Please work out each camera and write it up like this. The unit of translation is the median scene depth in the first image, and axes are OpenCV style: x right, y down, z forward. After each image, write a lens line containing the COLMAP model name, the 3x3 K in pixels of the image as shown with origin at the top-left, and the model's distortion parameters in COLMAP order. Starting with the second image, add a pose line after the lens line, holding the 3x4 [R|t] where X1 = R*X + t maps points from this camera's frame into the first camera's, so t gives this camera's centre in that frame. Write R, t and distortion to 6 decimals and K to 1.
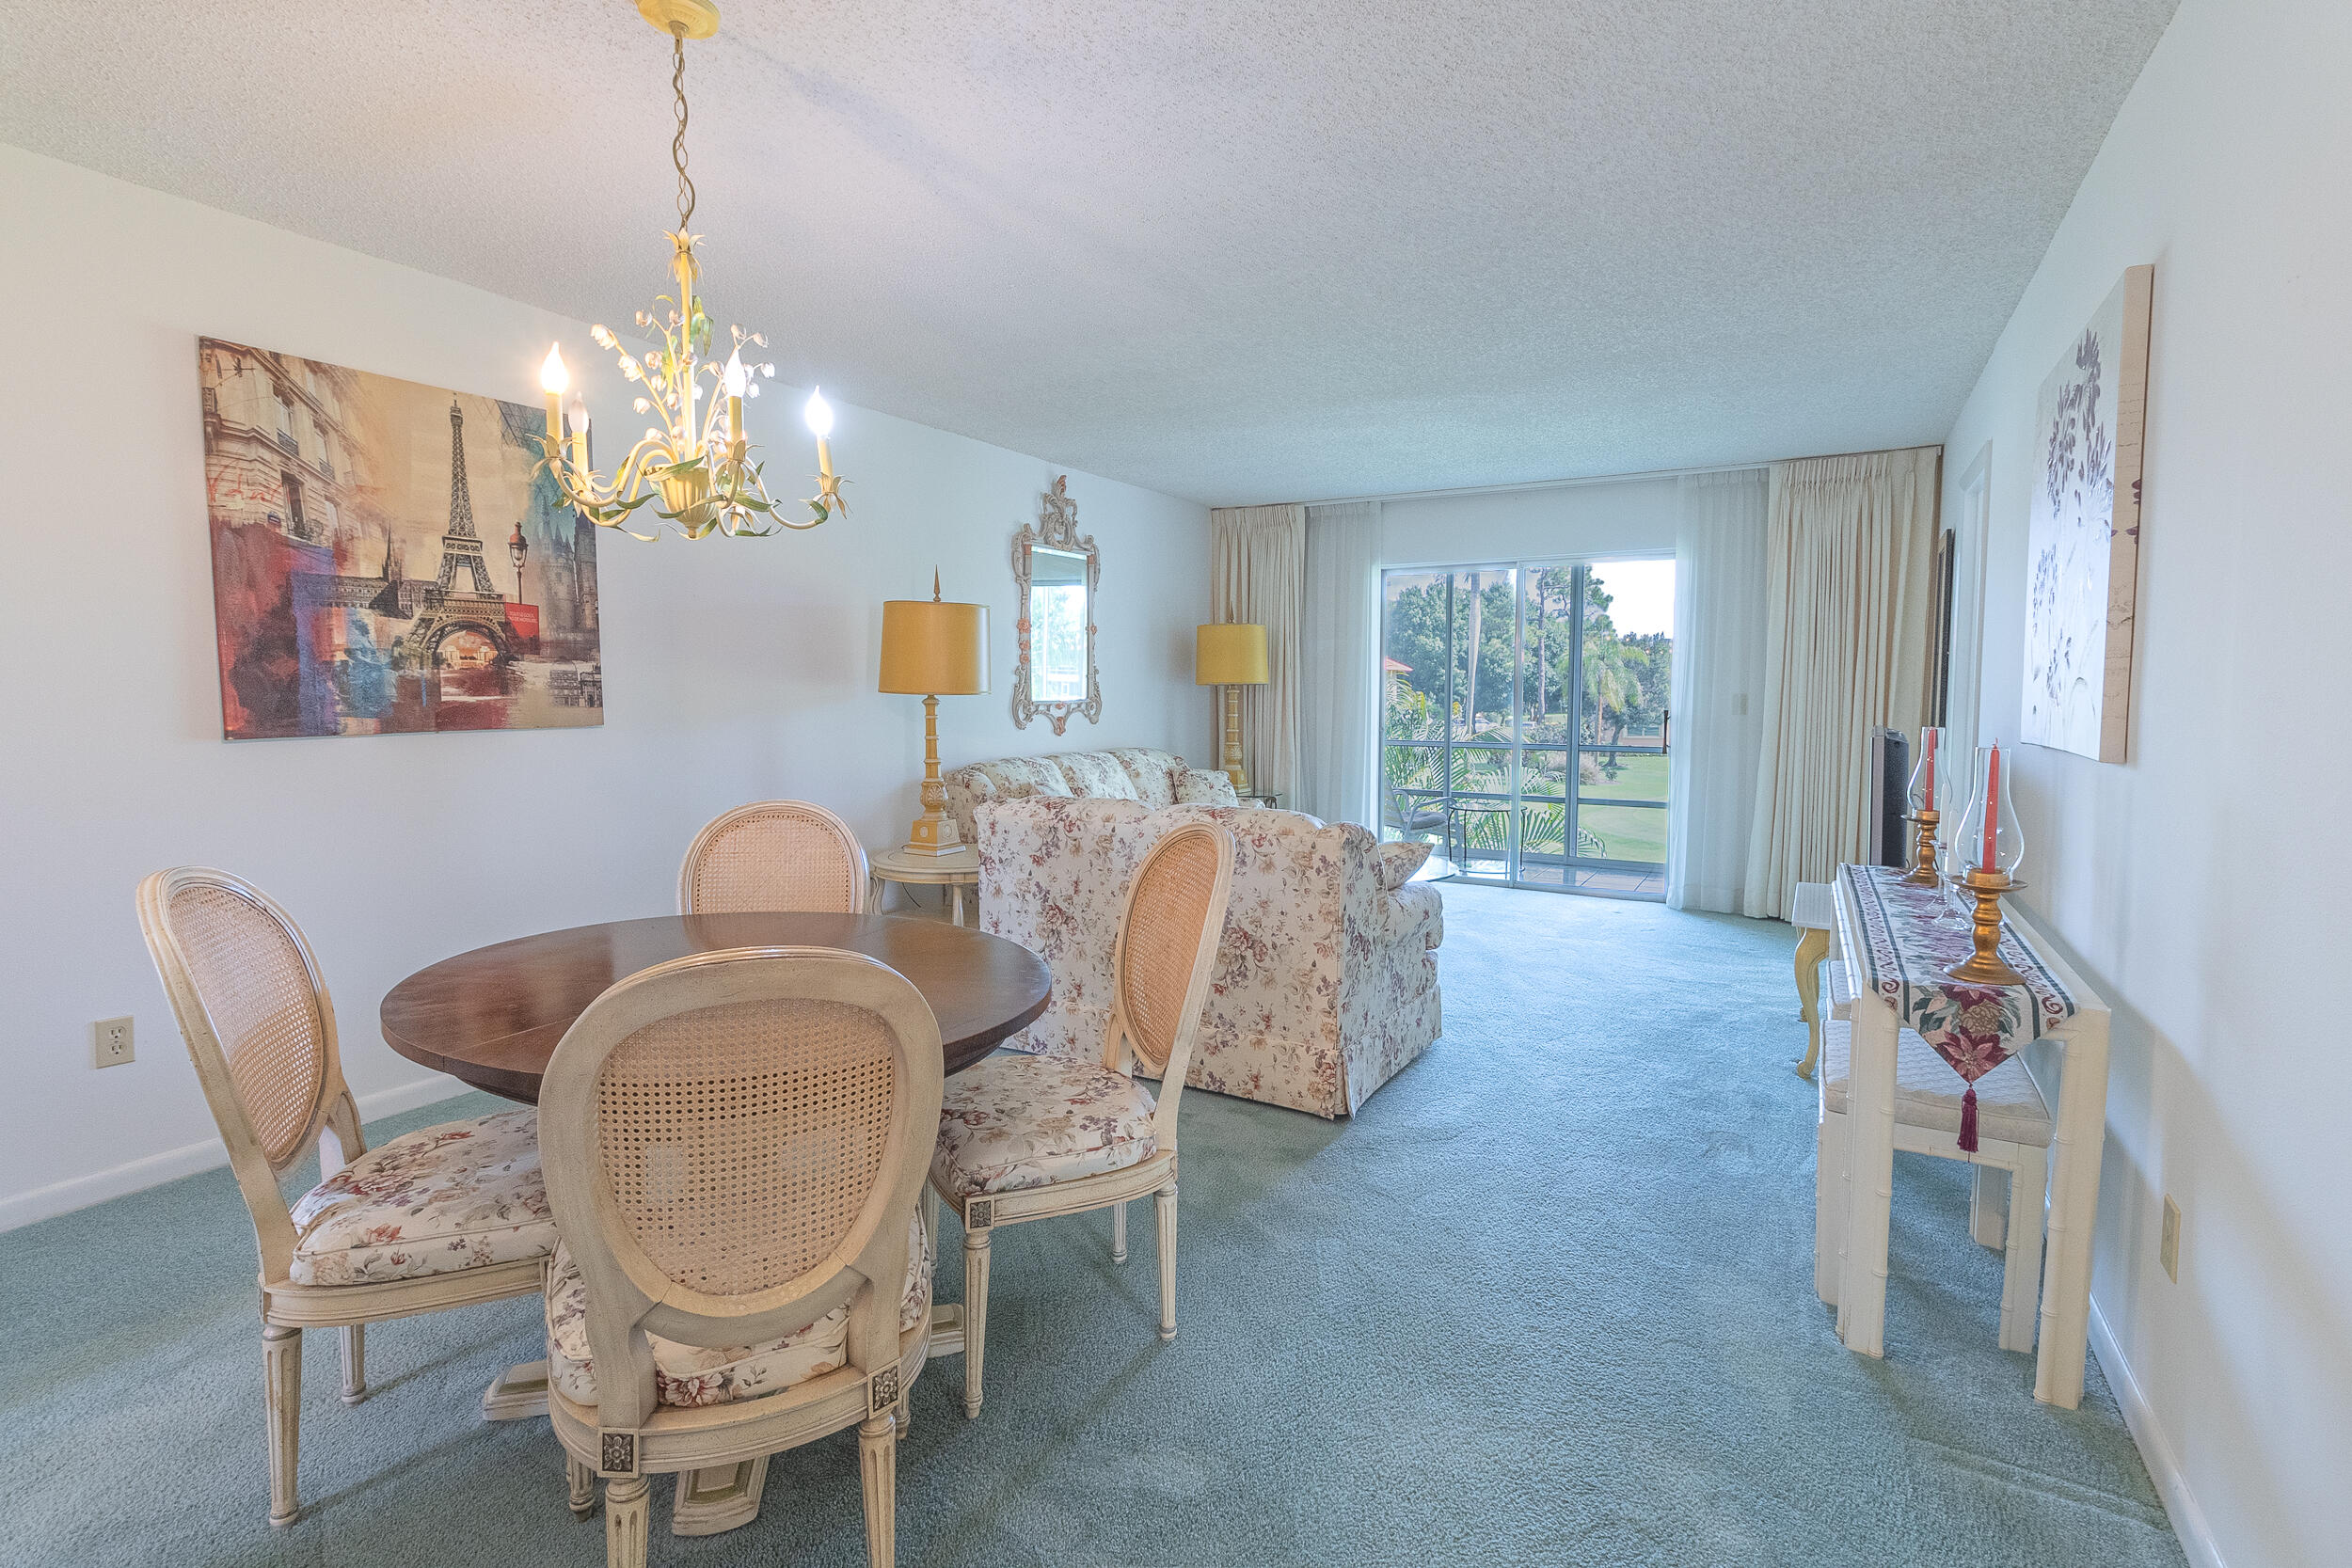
lens RADIAL K [[1099.8, 0, 1176.2], [0, 1099.8, 772.2], [0, 0, 1]] dist [-0.000968, -0.000028]
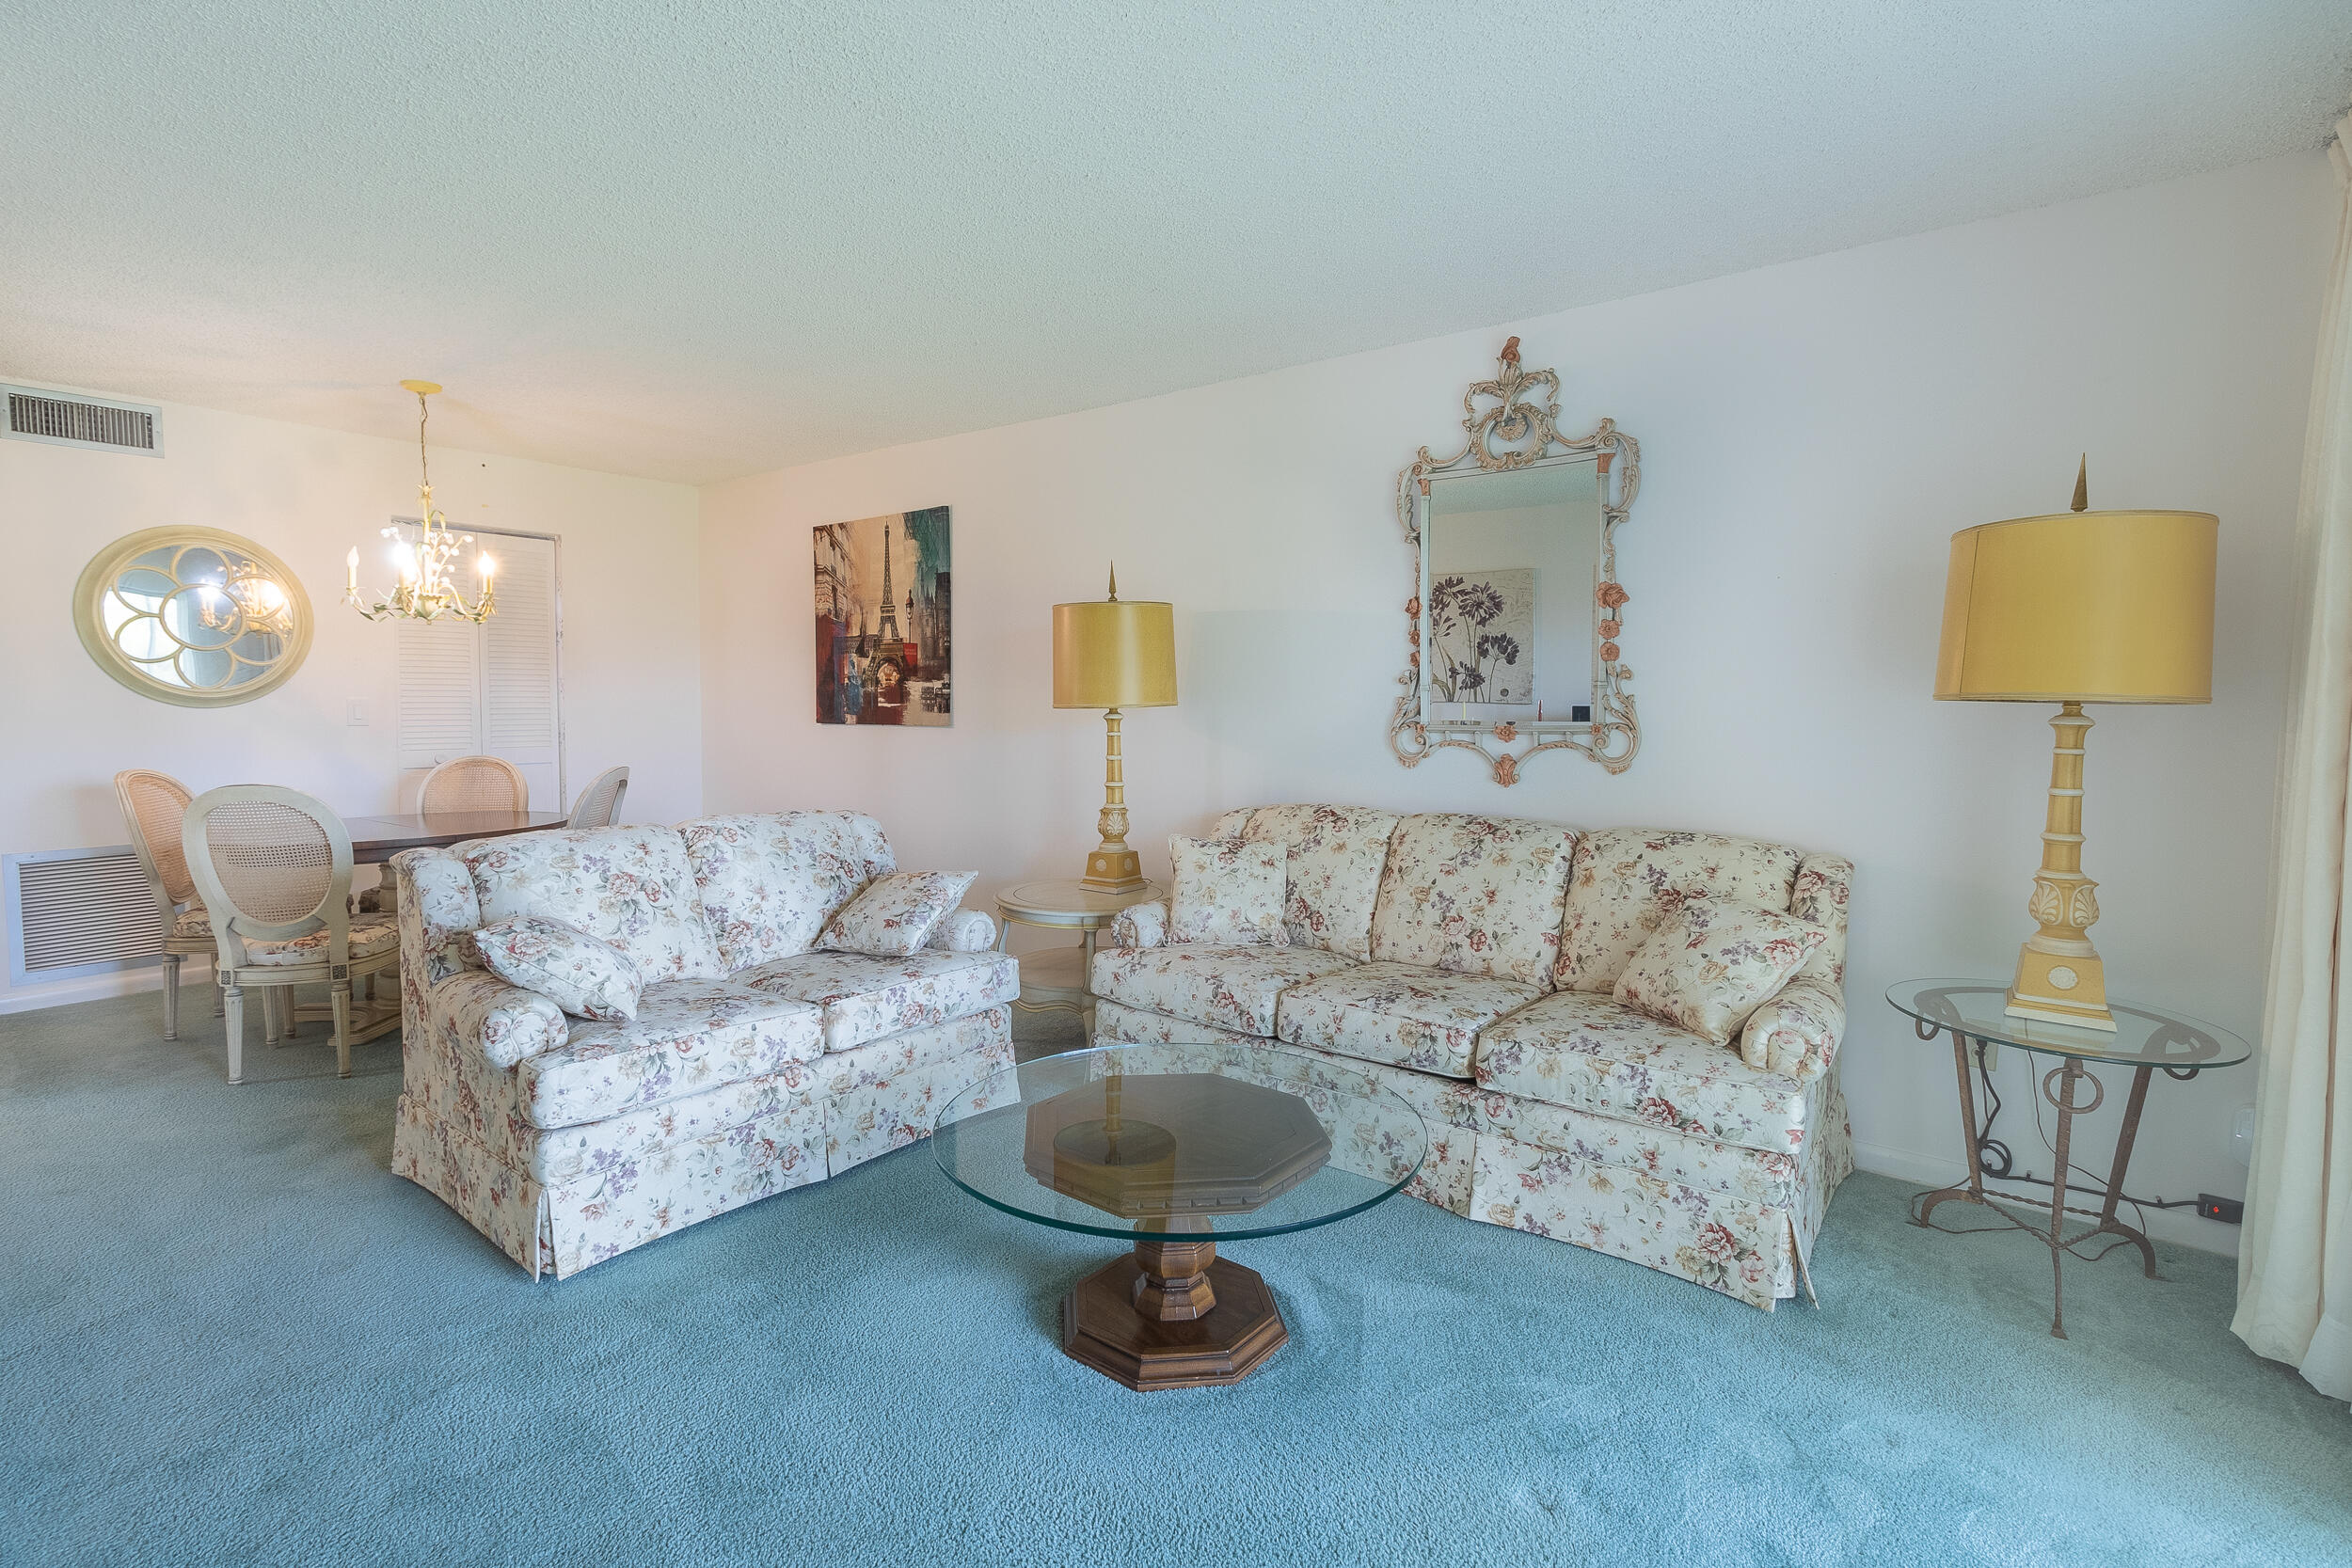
lens RADIAL K [[1099.8, 0, 1179.7], [0, 1099.8, 783.9], [0, 0, 1]] dist [-0.000968, -0.000028]
pose [[-0.139032, 0.077966, -0.987214, 0.892240], [-0.083937, 0.992381, 0.090195, -0.131960], [0.986724, 0.095404, -0.131428, 1.629162]]
